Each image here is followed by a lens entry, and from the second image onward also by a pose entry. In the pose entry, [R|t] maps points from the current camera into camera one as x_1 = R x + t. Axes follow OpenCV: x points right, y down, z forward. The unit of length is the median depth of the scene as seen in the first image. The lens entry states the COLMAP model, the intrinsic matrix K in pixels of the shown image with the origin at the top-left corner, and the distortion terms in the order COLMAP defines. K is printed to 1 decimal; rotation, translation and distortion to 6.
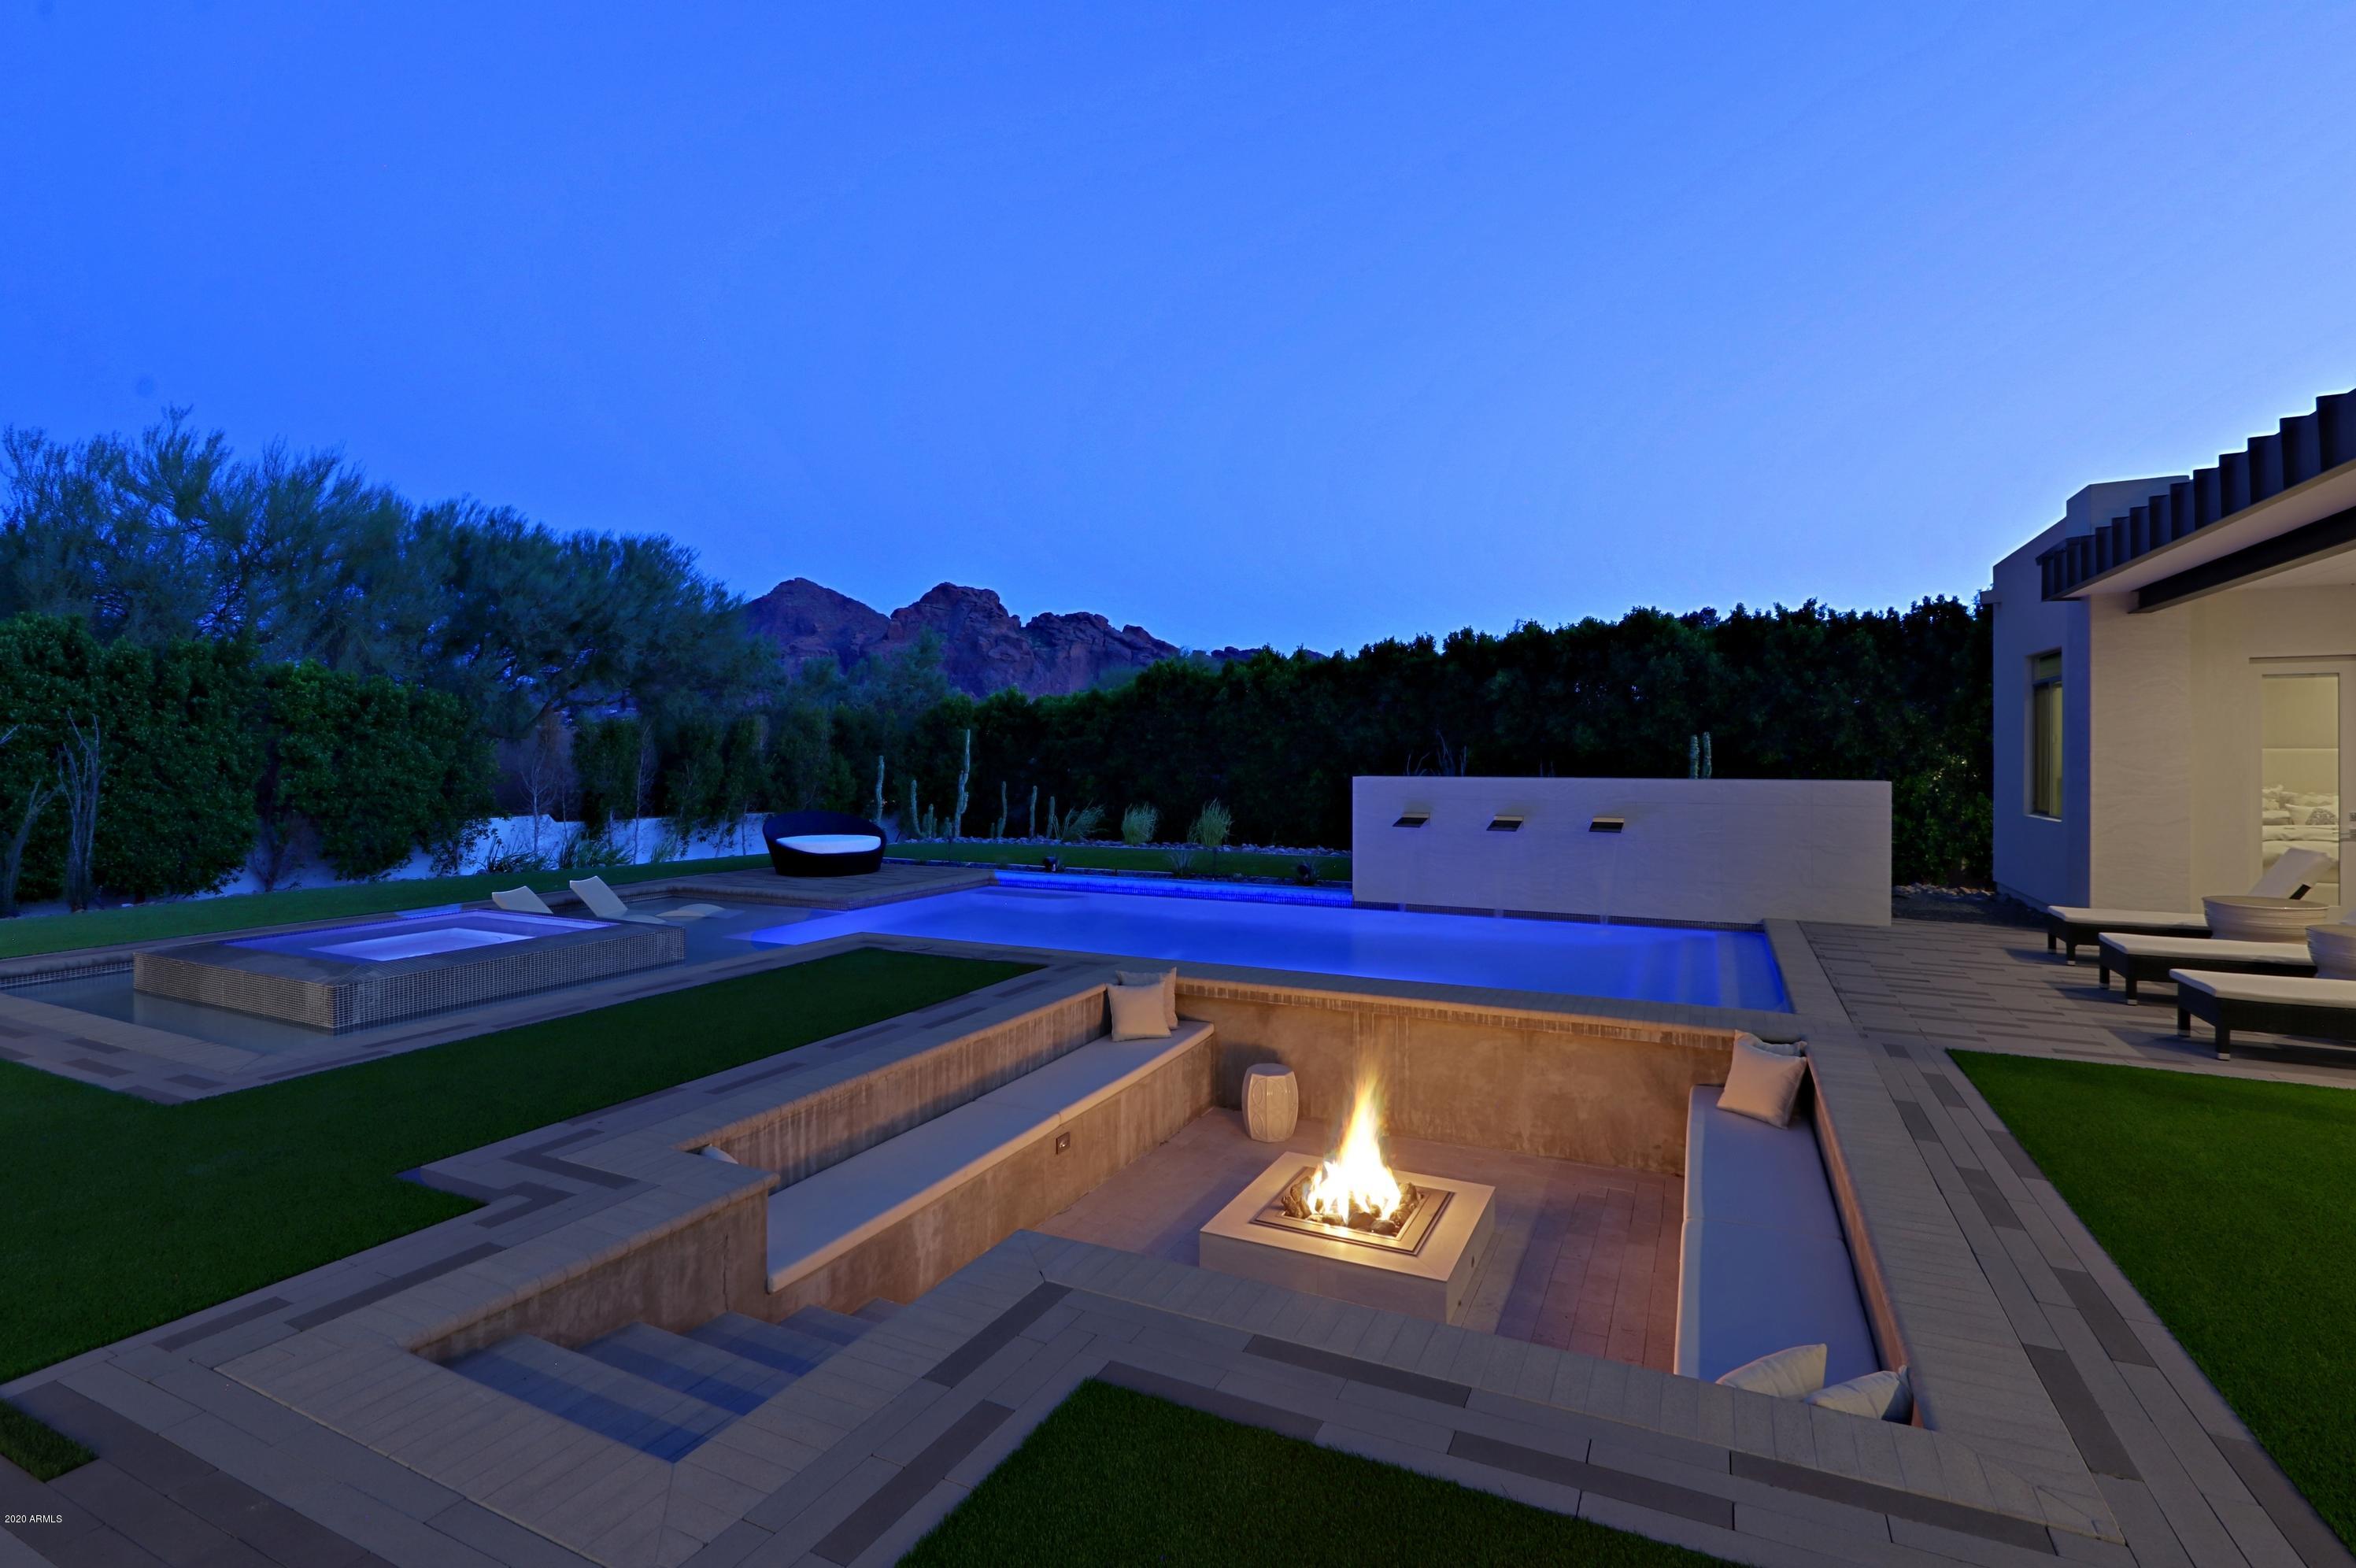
lens RADIAL K [[1109.2, 0, 1165.5], [0, 1109.2, 765.7], [0, 0, 1]] dist [-0.019915, 0.004482]
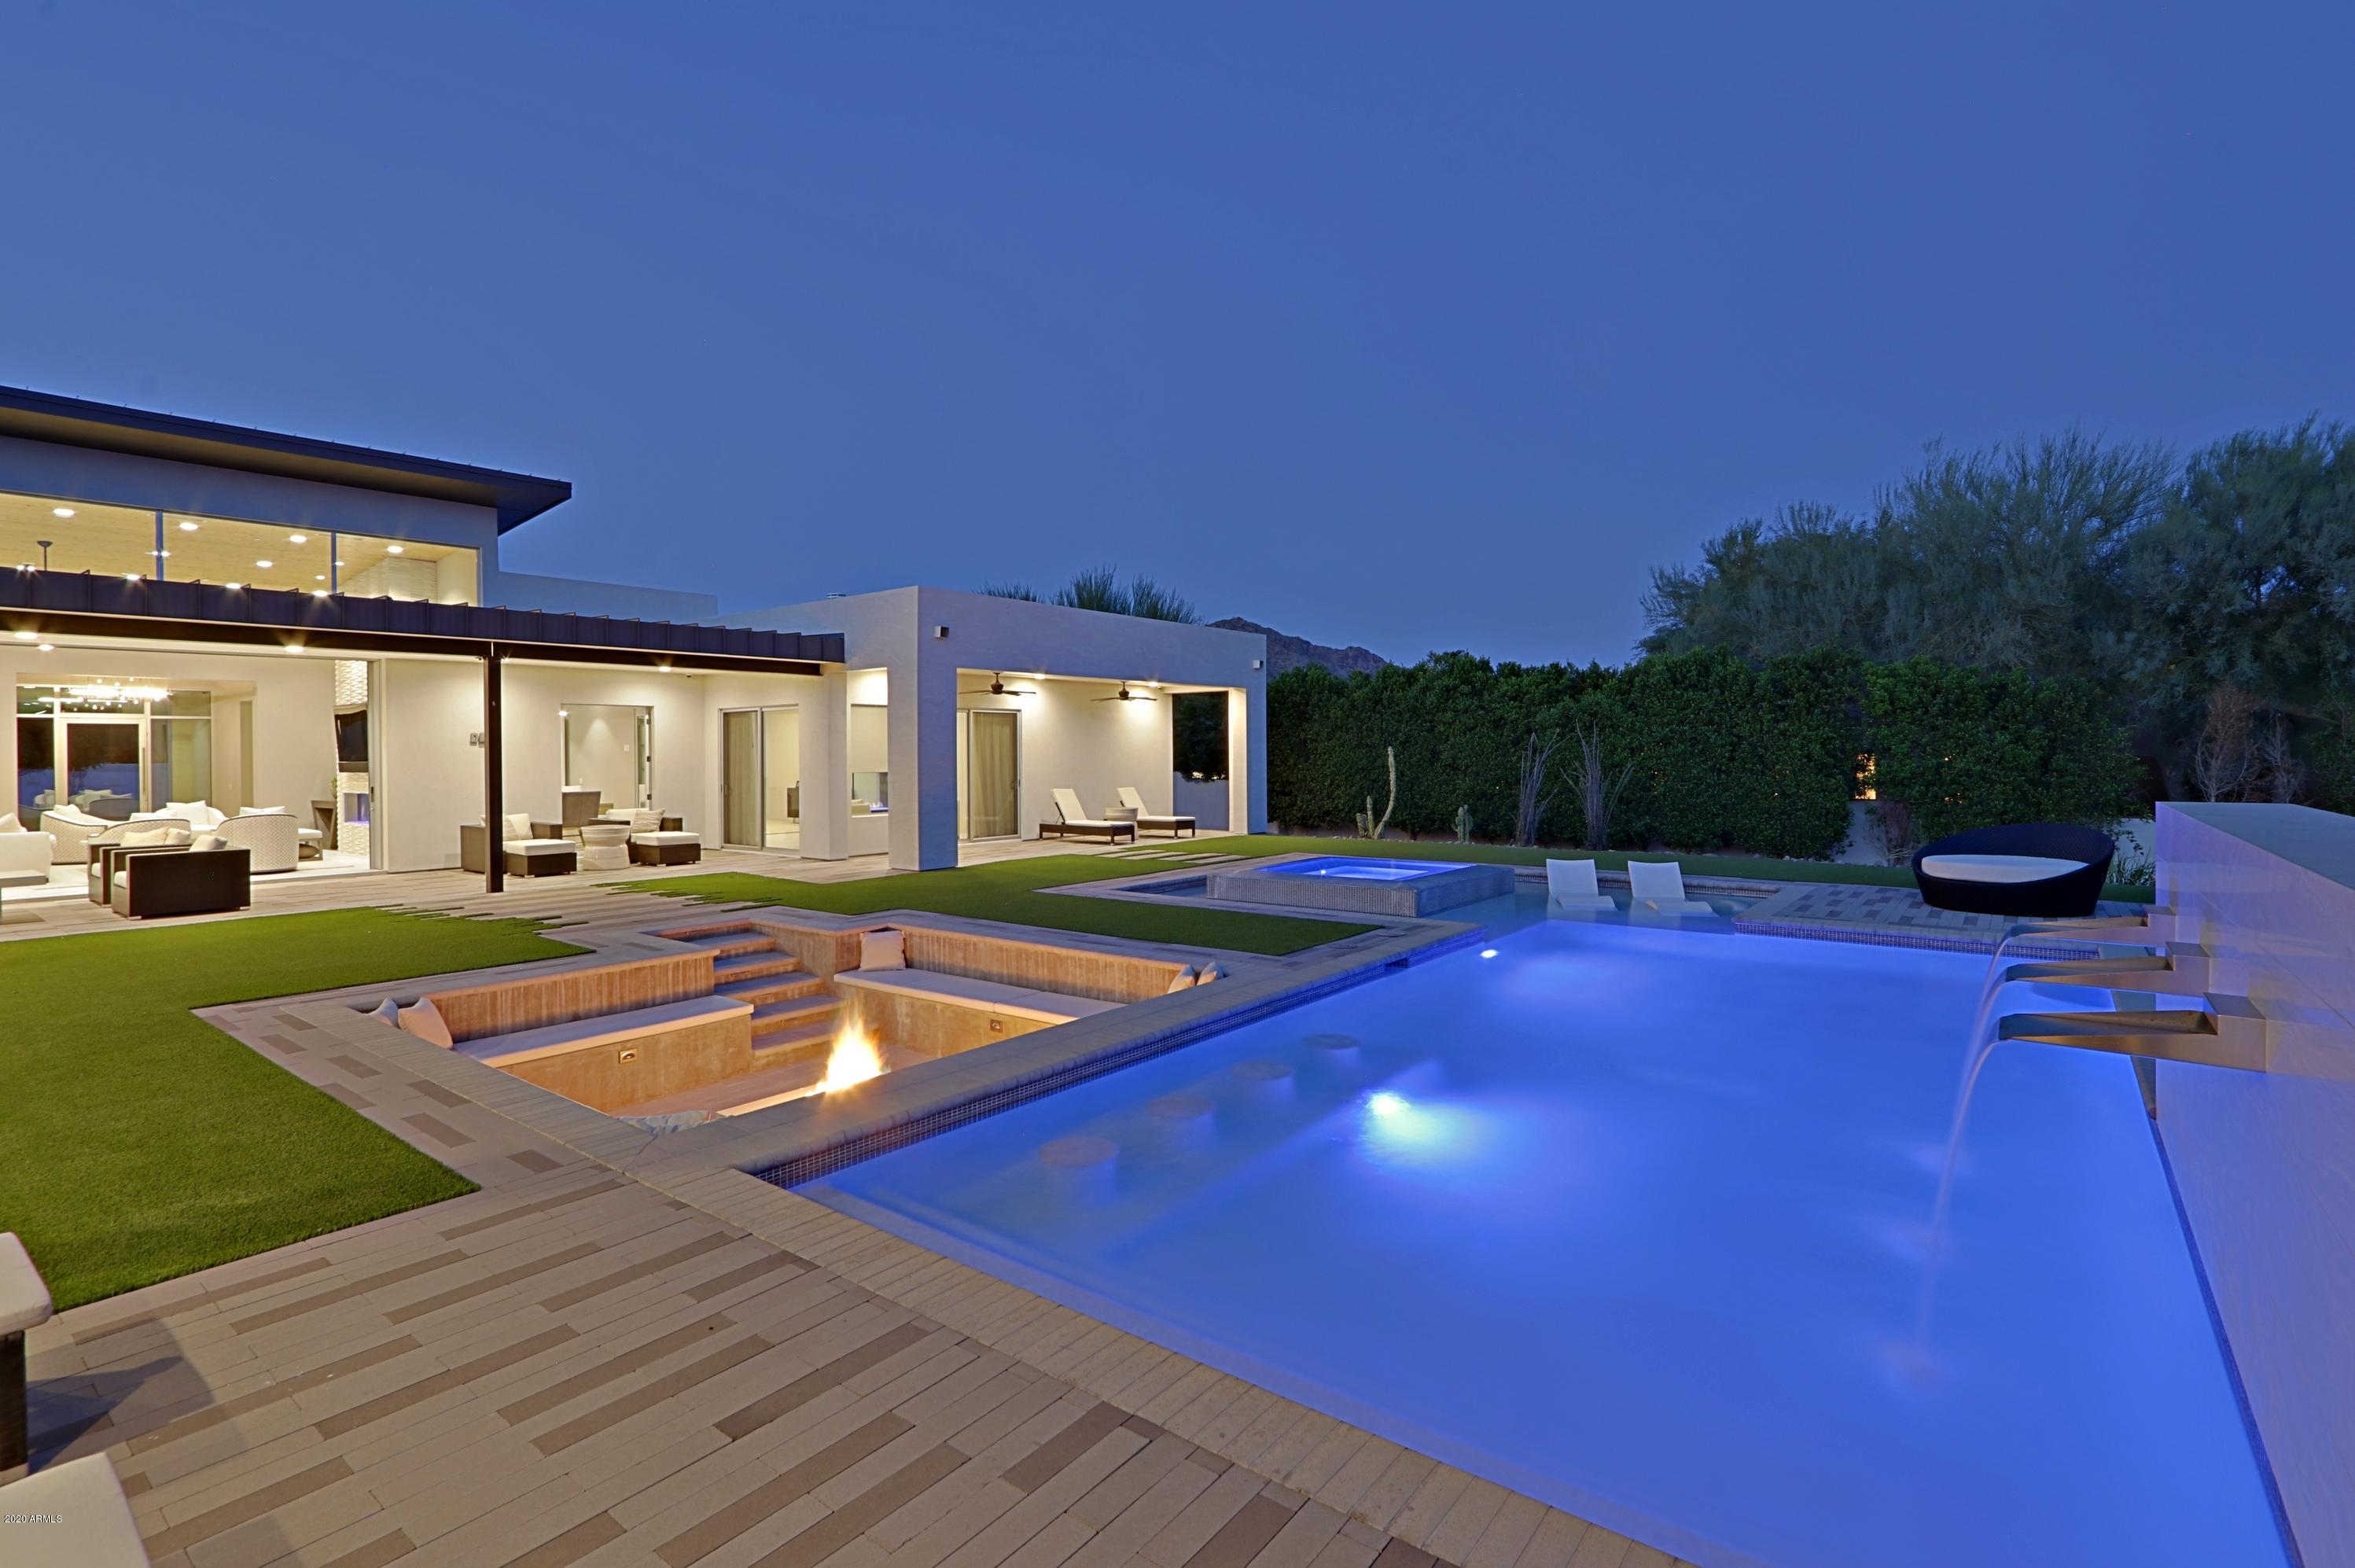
lens RADIAL K [[1108.8, 0, 1185.2], [0, 1108.8, 764.6], [0, 0, 1]] dist [-0.019915, 0.004482]
pose [[-0.197198, 0.015627, -0.980239, 0.397498], [-0.002674, 0.999861, 0.016477, -0.006347], [0.980360, 0.005870, -0.197129, 0.481786]]
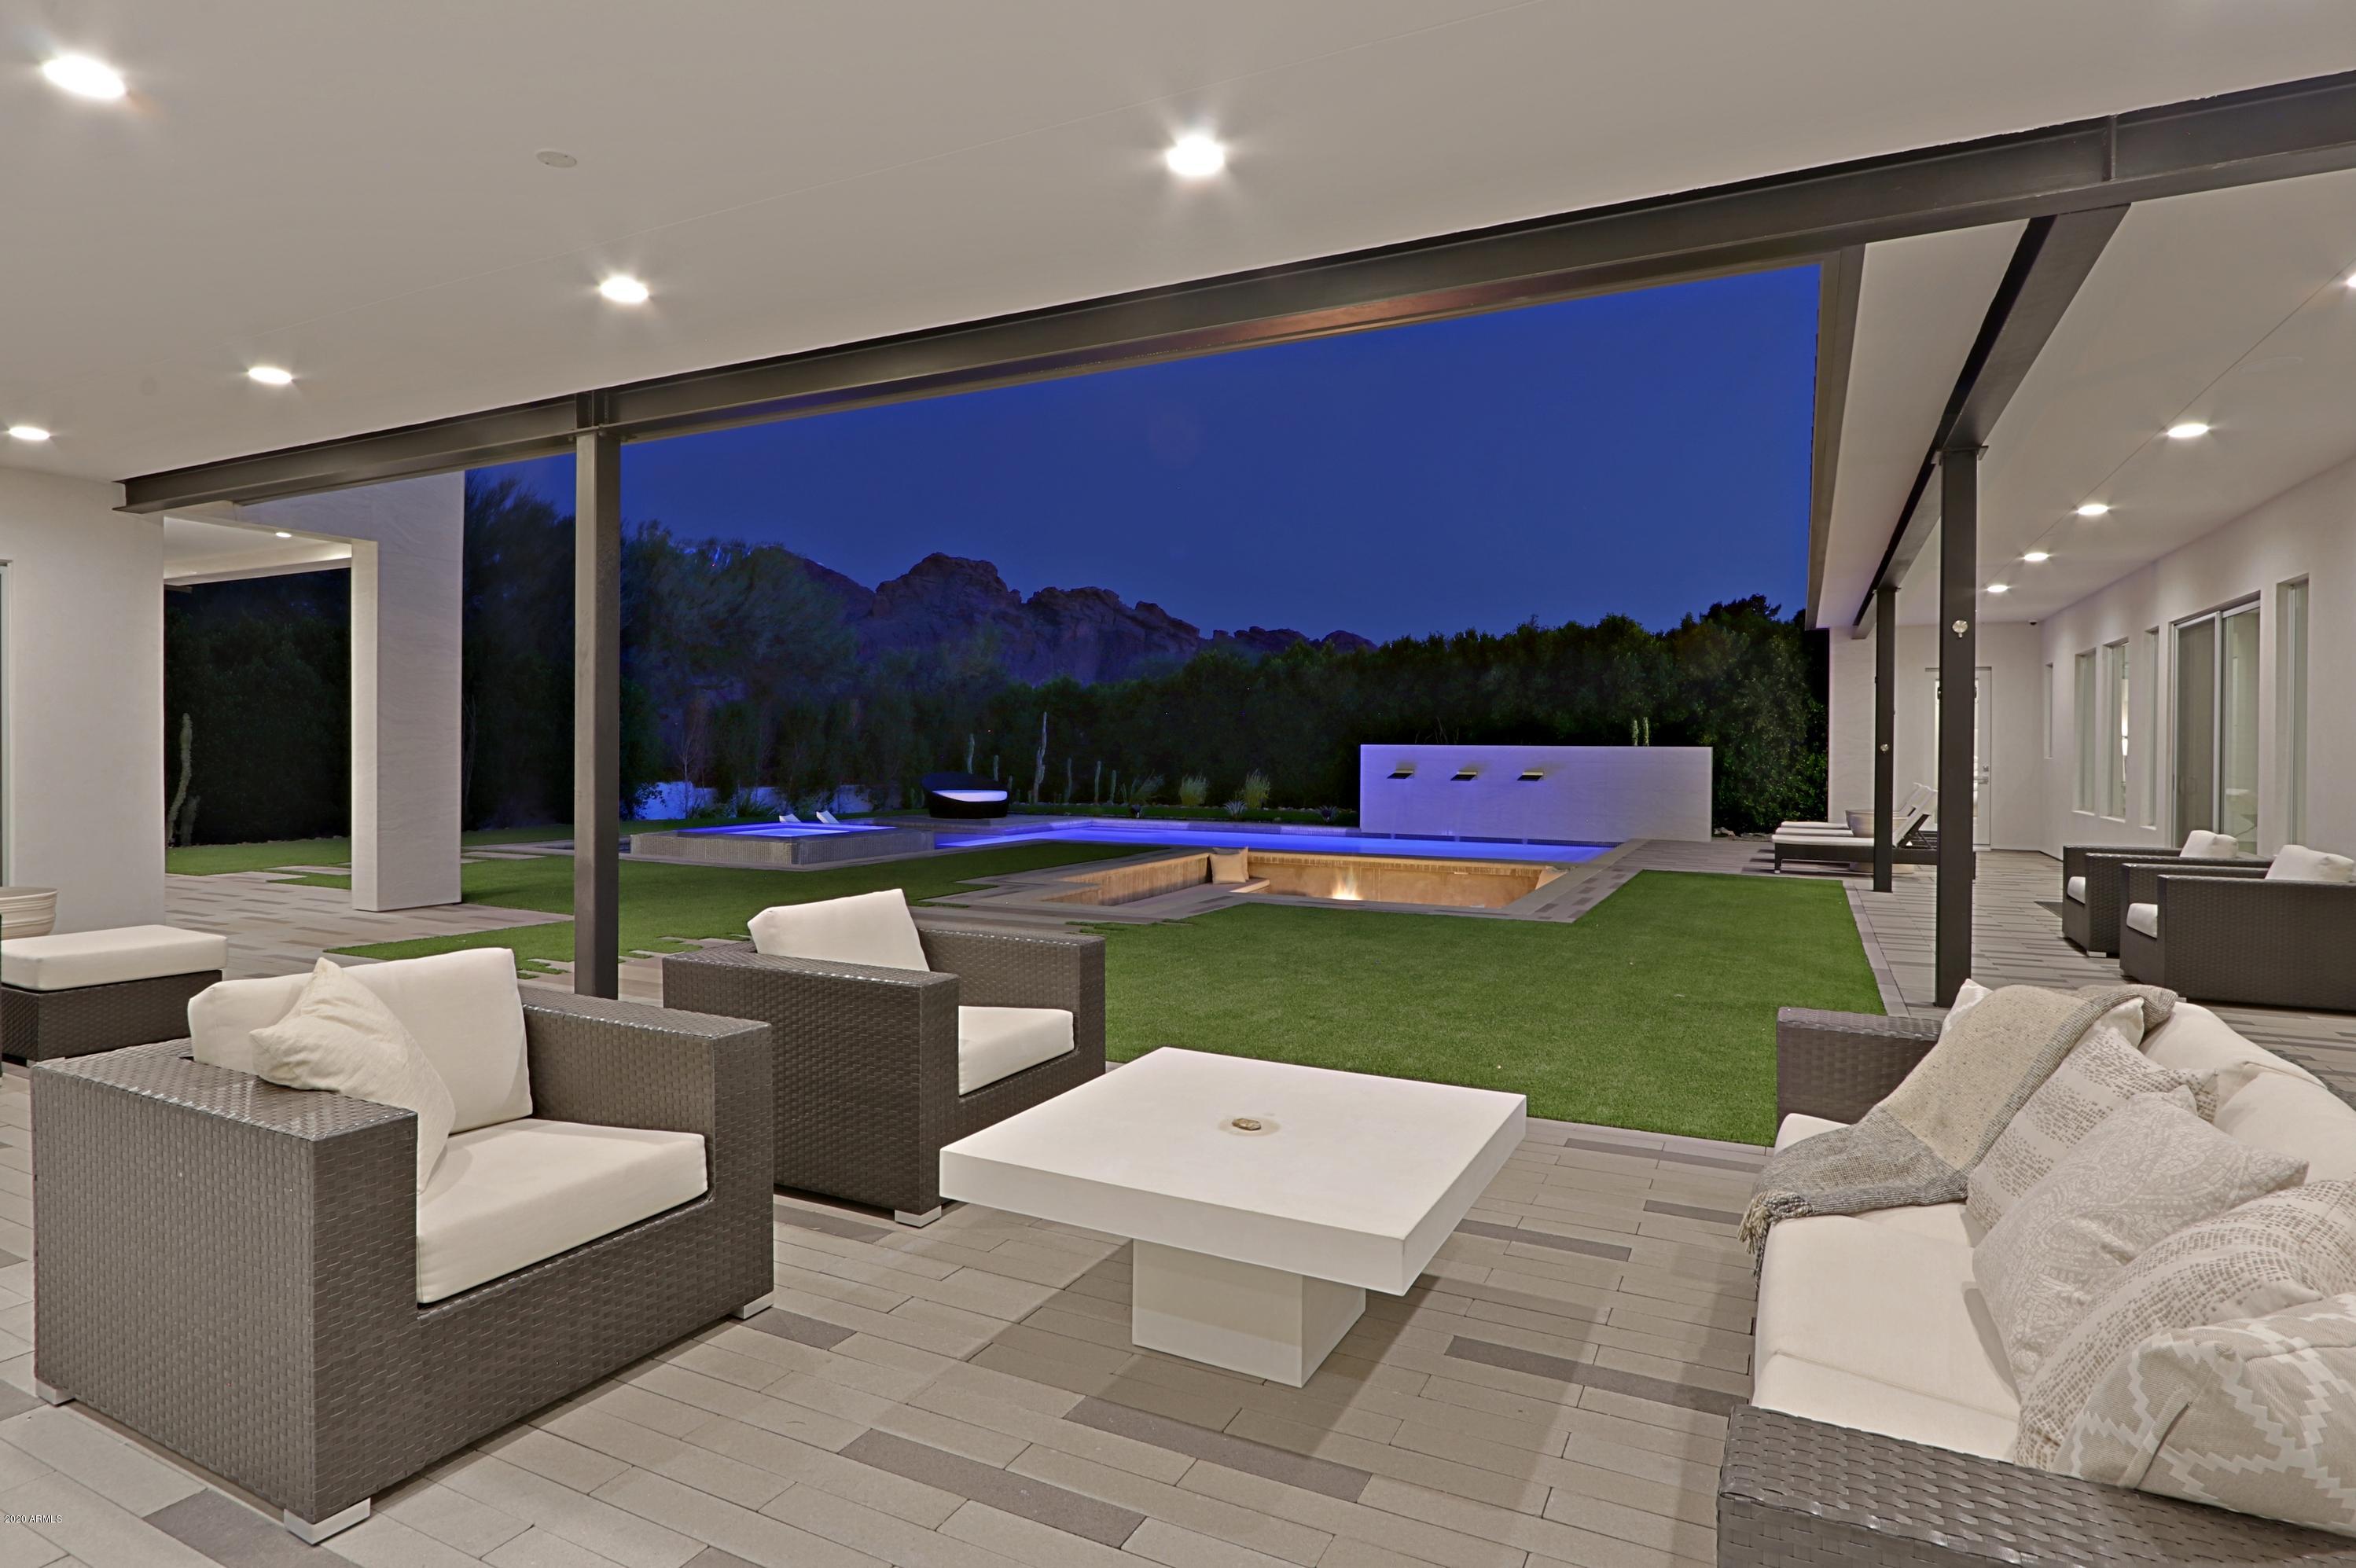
lens RADIAL K [[1247.9, 0, 1163.7], [0, 1247.9, 751.8], [0, 0, 1]] dist [-0.019486, -0.000150]
pose [[0.999867, 0.007670, -0.014382, -0.038925], [-0.007757, 0.999952, -0.006051, 0.019685], [0.014335, 0.006162, 0.999878, -0.387371]]
